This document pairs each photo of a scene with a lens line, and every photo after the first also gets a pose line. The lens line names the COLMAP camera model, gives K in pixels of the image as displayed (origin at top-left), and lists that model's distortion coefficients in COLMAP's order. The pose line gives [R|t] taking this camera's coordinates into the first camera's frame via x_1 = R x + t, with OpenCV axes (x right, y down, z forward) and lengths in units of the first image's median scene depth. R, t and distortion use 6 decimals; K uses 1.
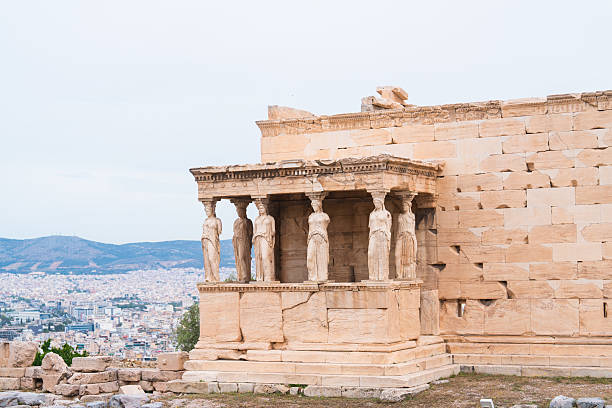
lens RADIAL K [[1242.1, 0, 311.0], [0, 1242.1, 207.3], [0, 0, 1]] dist [0.064984, 0.000000]
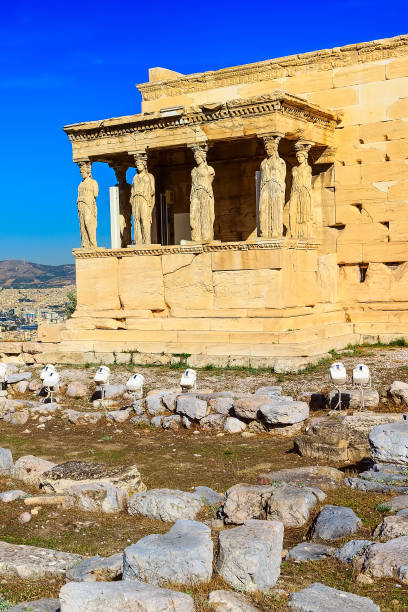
lens RADIAL K [[909.1, 0, 69.9], [0, 909.1, 300.7], [0, 0, 1]] dist [0.034870, 0.000000]
pose [[0.989803, -0.006623, -0.142288, 0.004145], [0.015886, 0.997819, 0.064063, 0.057182], [0.141553, -0.065670, 0.987750, 0.321869]]
